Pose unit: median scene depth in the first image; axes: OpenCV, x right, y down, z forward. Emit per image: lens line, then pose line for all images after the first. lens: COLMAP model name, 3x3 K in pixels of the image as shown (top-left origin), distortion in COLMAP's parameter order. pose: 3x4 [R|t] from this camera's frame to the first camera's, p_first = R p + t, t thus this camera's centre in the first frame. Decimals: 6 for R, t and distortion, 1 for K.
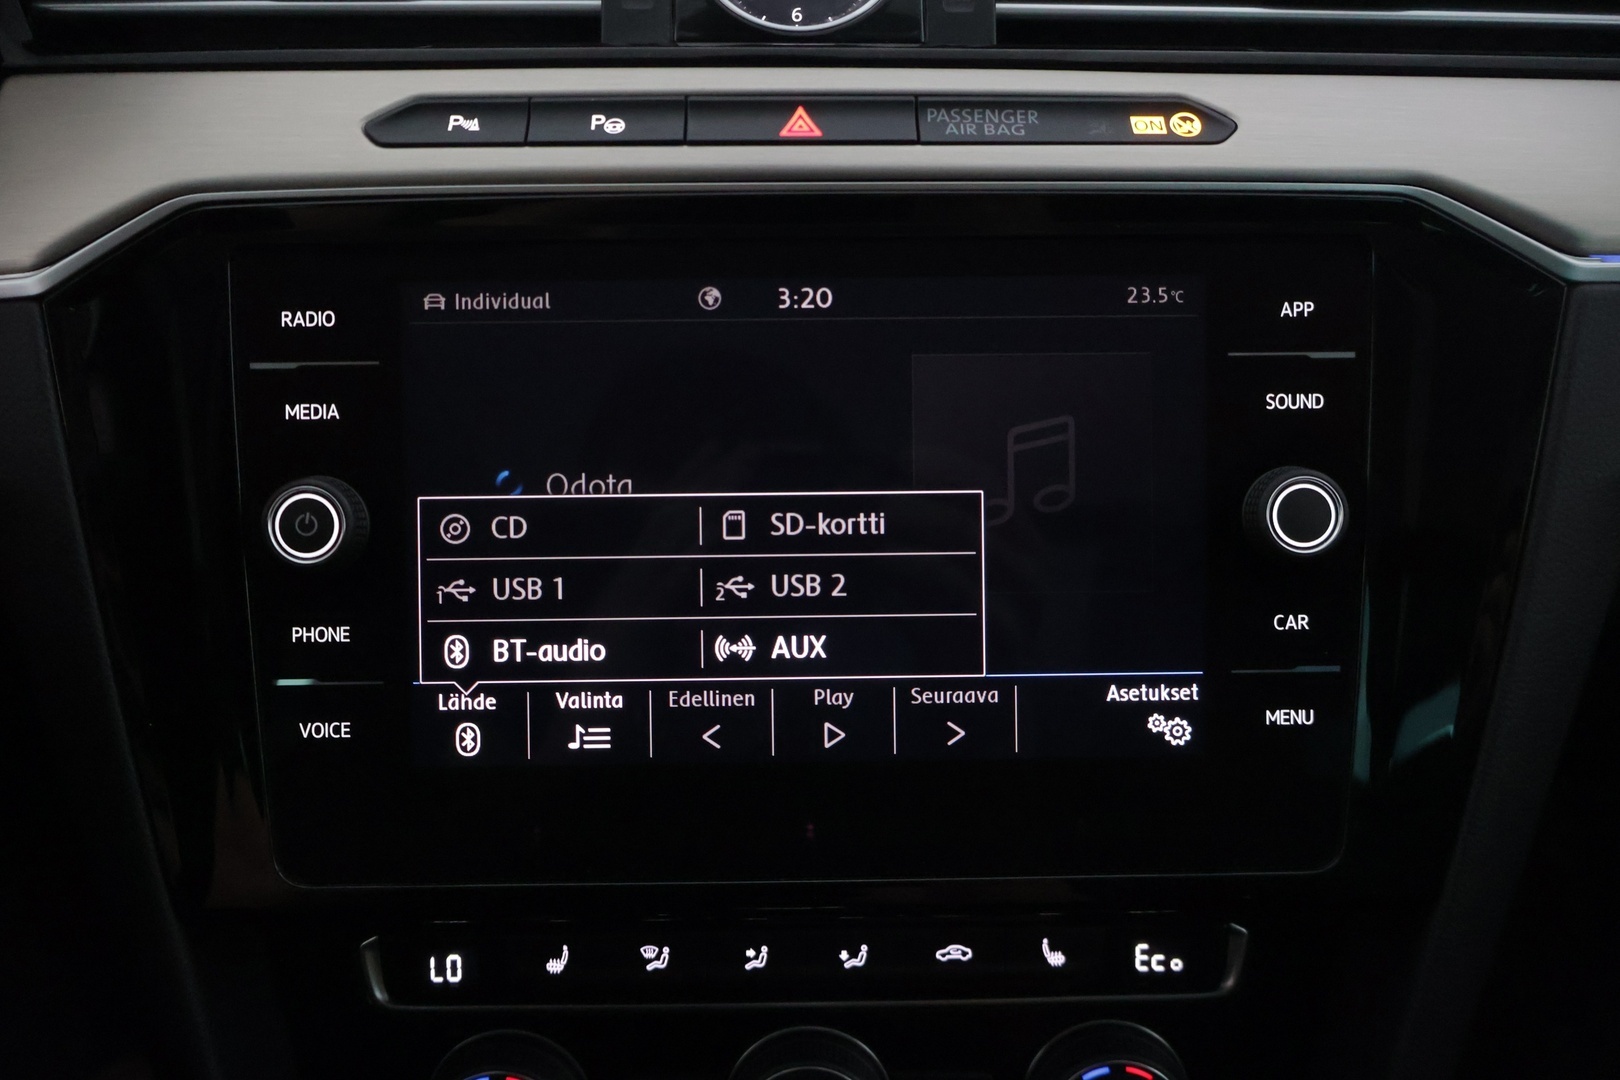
lens RADIAL K [[1335.5, 0, 810.0], [0, 1335.5, 548.2], [0, 0, 1]] dist [-0.008397, -0.004400]
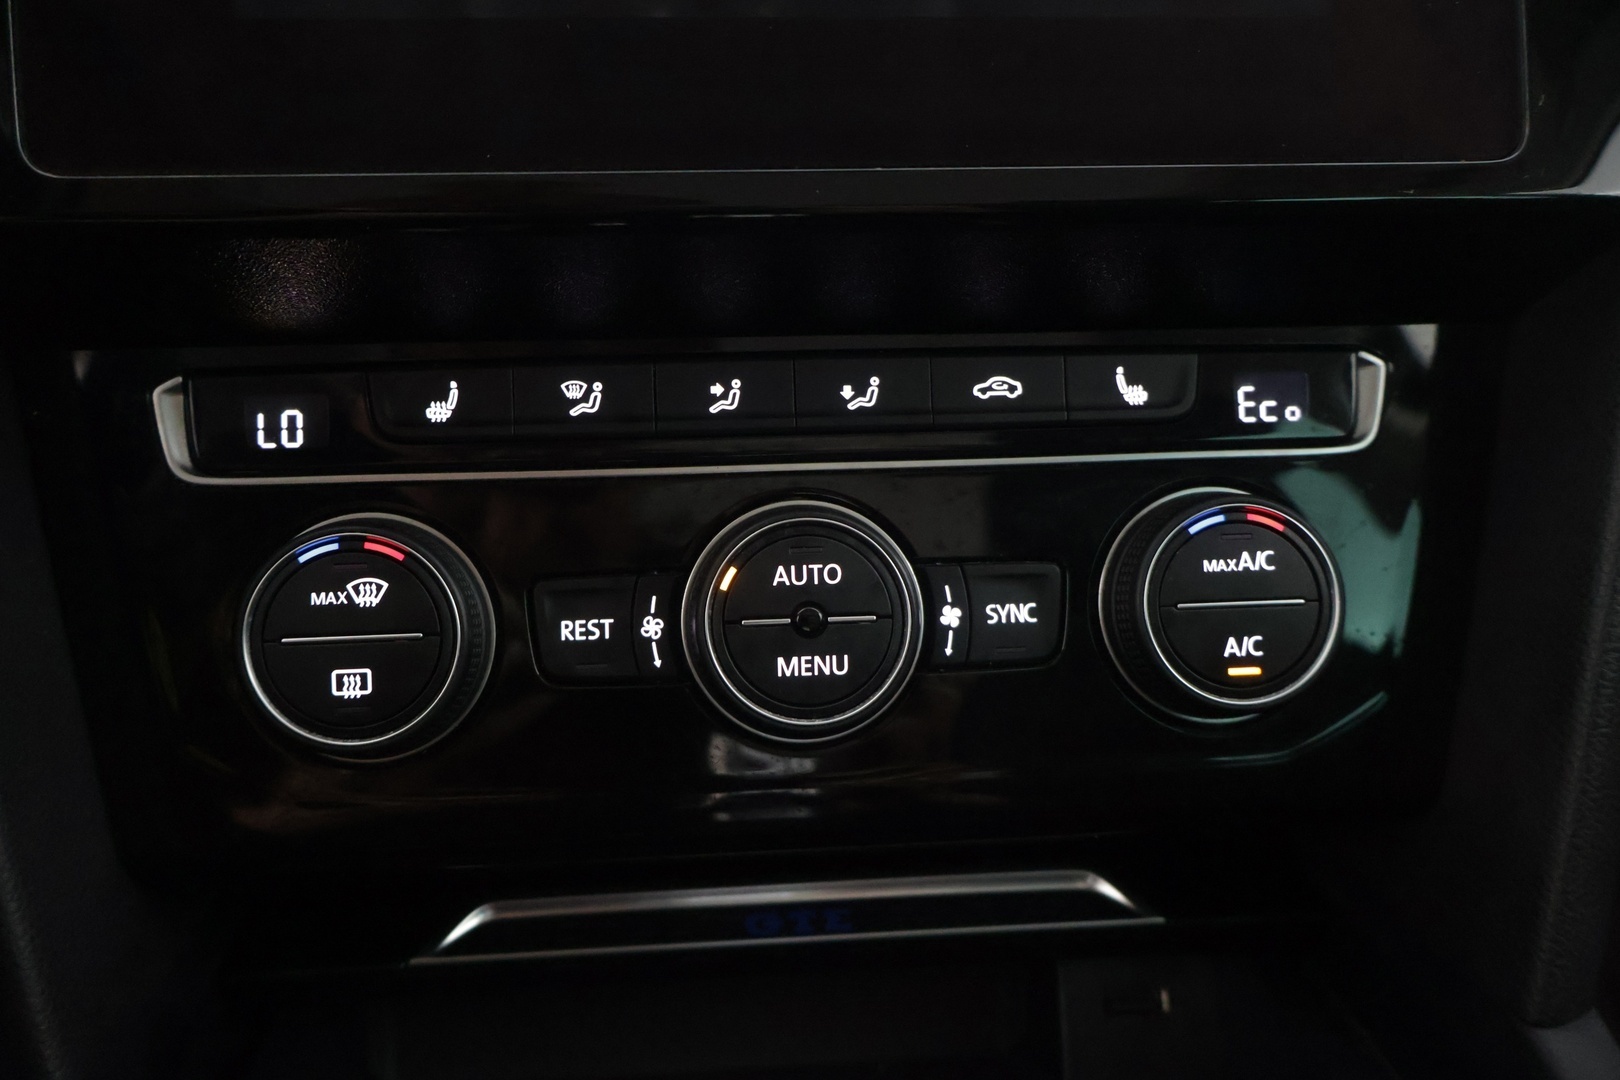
lens RADIAL K [[1334.4, 0, 802.1], [0, 1334.4, 538.3], [0, 0, 1]] dist [-0.004804, -0.009191]
pose [[0.997251, -0.017873, 0.071912, -0.057194], [0.026229, 0.992786, -0.116996, 0.515512], [-0.069302, 0.118561, 0.990525, 0.329297]]
